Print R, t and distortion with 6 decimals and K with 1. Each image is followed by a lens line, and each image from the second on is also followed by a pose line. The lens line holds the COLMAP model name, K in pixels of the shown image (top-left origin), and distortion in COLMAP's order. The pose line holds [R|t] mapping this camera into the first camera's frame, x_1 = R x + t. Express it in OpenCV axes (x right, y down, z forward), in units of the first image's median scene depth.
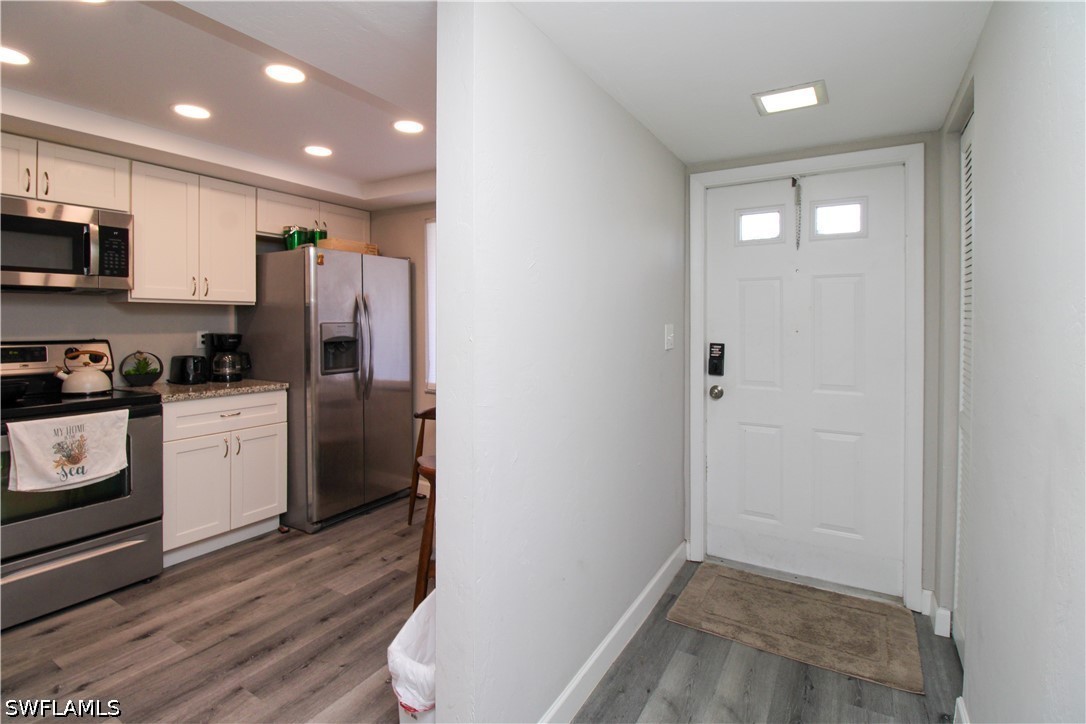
lens RADIAL K [[526.5, 0, 542.8], [0, 526.5, 323.4], [0, 0, 1]] dist [-0.035261, -0.000309]
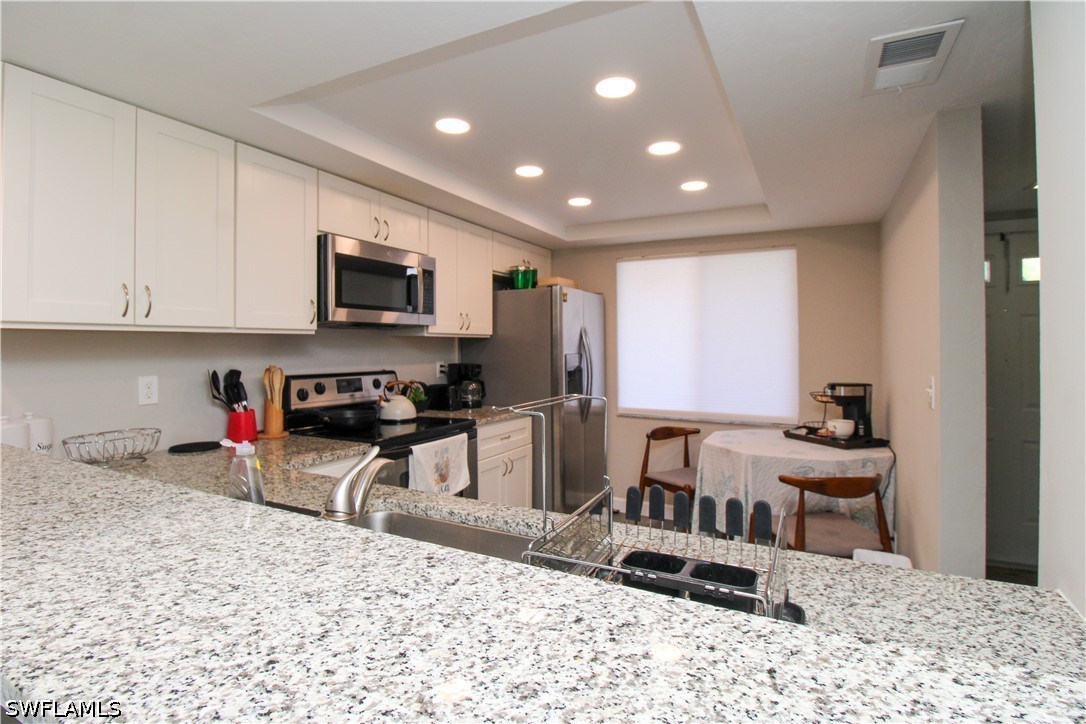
lens RADIAL K [[526.2, 0, 542.1], [0, 526.2, 337.7], [0, 0, 1]] dist [-0.010394, -0.001184]
pose [[0.998400, -0.002390, 0.056488, -0.637376], [0.003493, 0.999805, -0.019430, -0.016648], [-0.056431, 0.019596, 0.998214, -0.148678]]
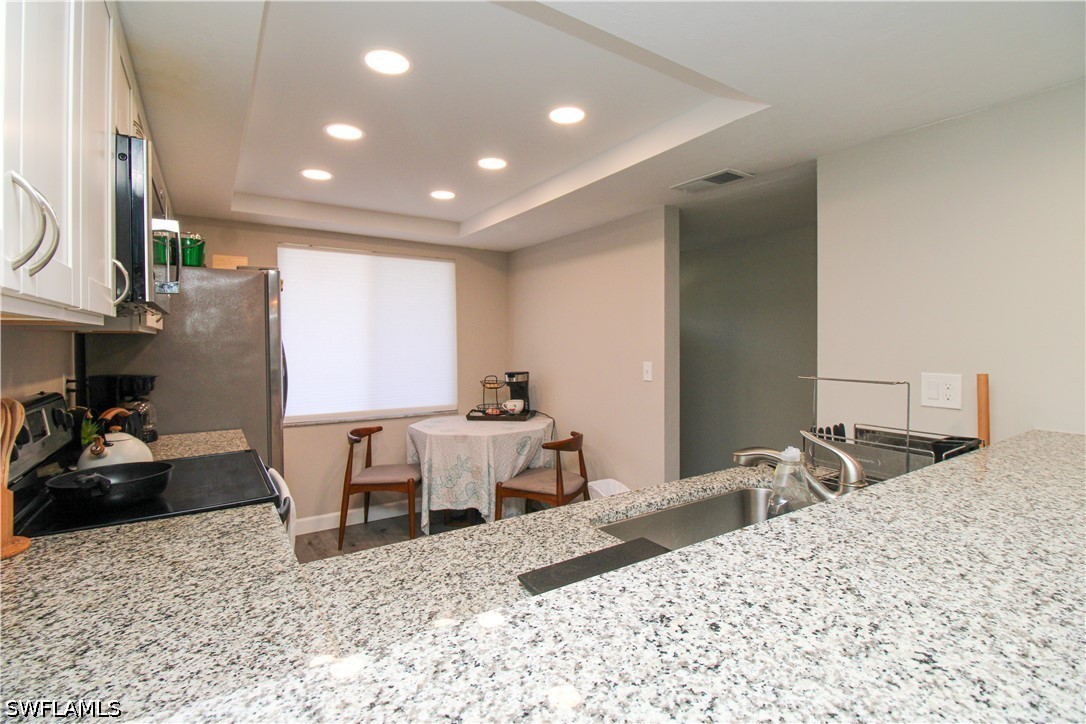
lens RADIAL K [[502.7, 0, 563.9], [0, 502.7, 344.7], [0, 0, 1]] dist [0.002457, -0.000073]
pose [[0.411836, -0.009456, 0.911209, -1.193633], [0.008060, 0.999945, 0.006733, -0.026188], [-0.911222, 0.004572, 0.411890, 0.227446]]
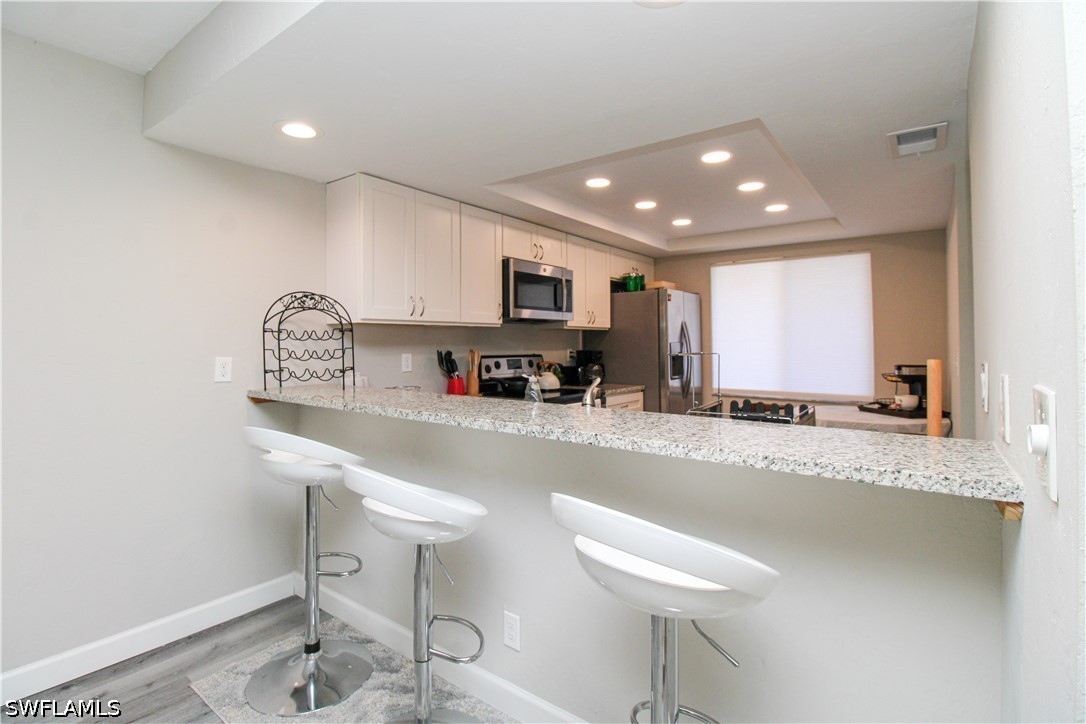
lens RADIAL K [[513.5, 0, 539.6], [0, 513.5, 330.8], [0, 0, 1]] dist [-0.001037, -0.010072]
pose [[0.993783, -0.008737, -0.110991, -0.735632], [0.005676, 0.999595, -0.027870, 0.005114], [0.111189, 0.027067, 0.993431, -0.497518]]
